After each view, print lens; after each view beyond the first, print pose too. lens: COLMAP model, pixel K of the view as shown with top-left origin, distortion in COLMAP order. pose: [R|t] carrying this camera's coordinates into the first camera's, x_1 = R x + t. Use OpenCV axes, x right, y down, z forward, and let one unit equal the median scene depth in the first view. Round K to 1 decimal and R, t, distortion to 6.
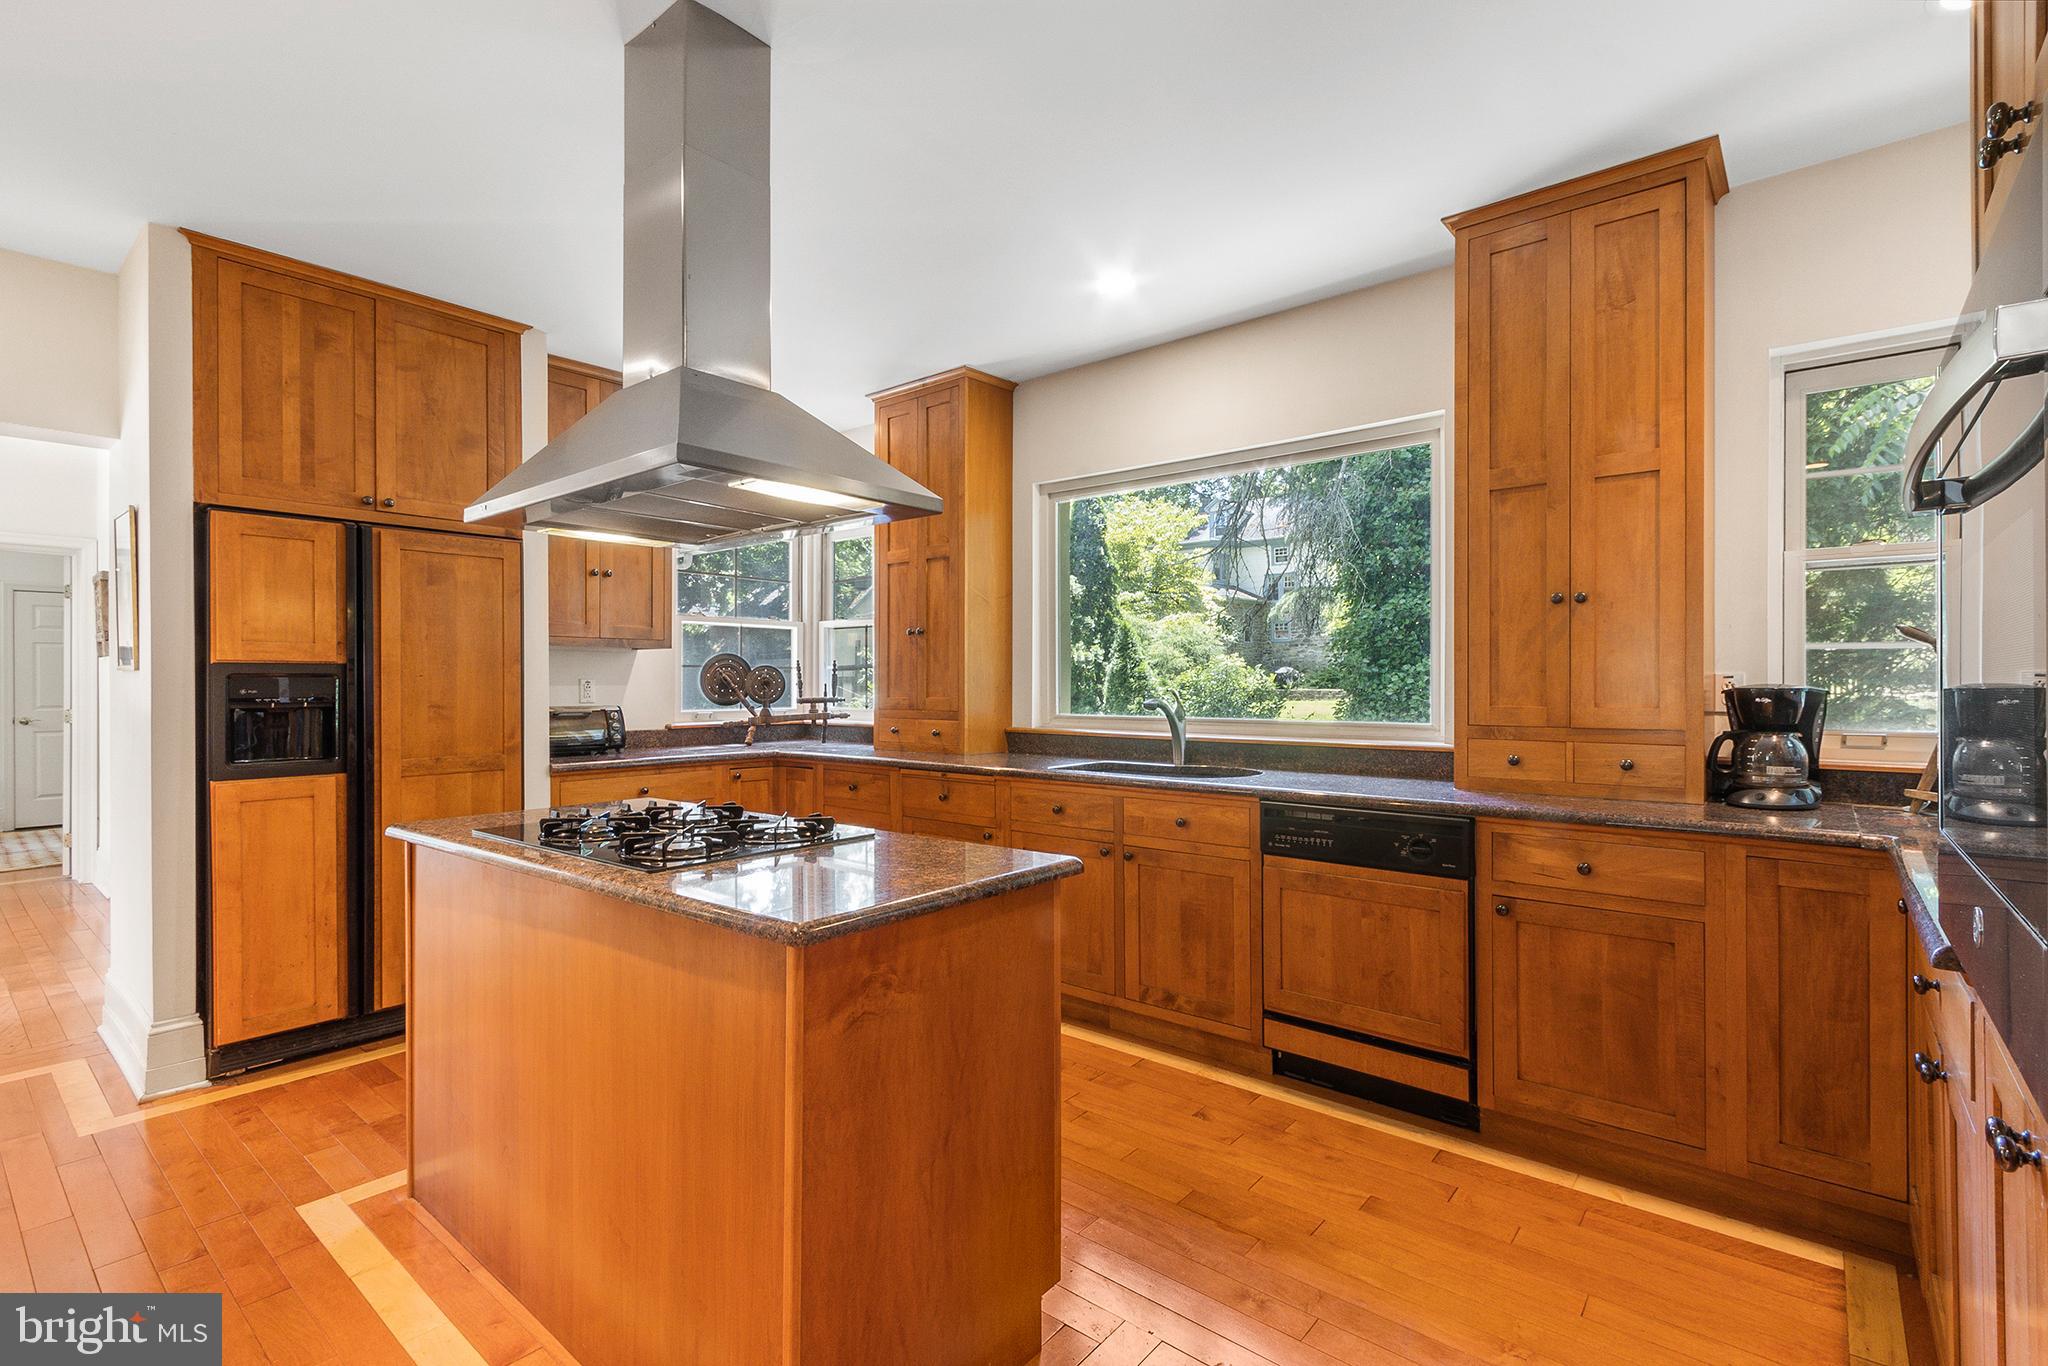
lens RADIAL K [[943.1, 0, 1024.9], [0, 943.1, 683.1], [0, 0, 1]] dist [0.003292, 0.000447]
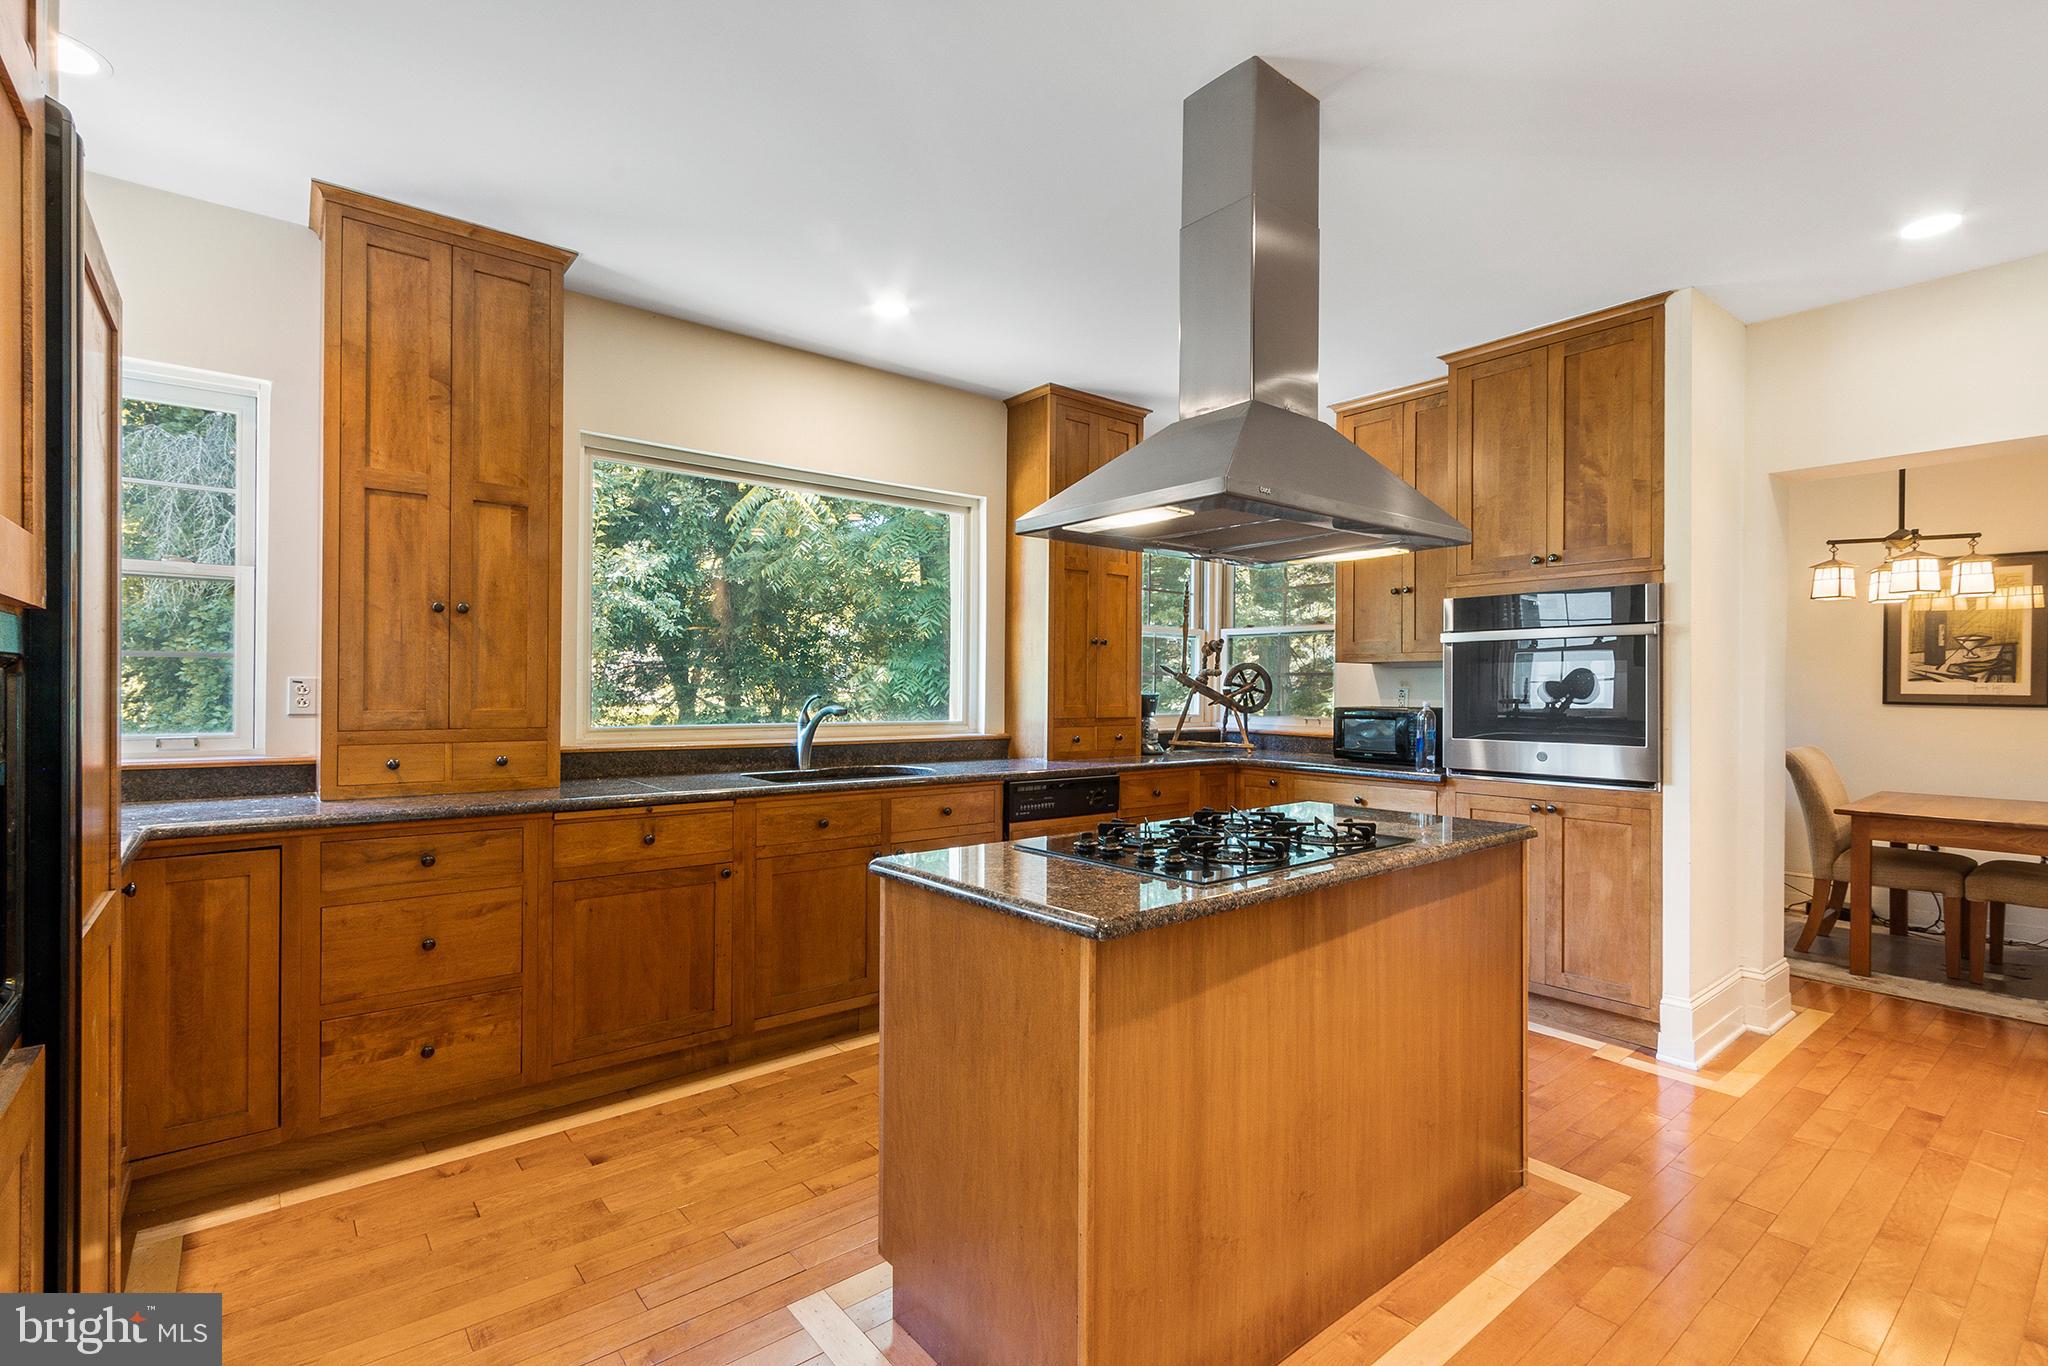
lens RADIAL K [[943.1, 0, 1017.2], [0, 943.1, 690.9], [0, 0, 1]] dist [0.003292, 0.000447]
pose [[0.193353, -0.001197, 0.981129, -0.800084], [-0.008999, 0.999955, 0.002994, -0.003217], [-0.981088, -0.009408, 0.193333, 0.586373]]
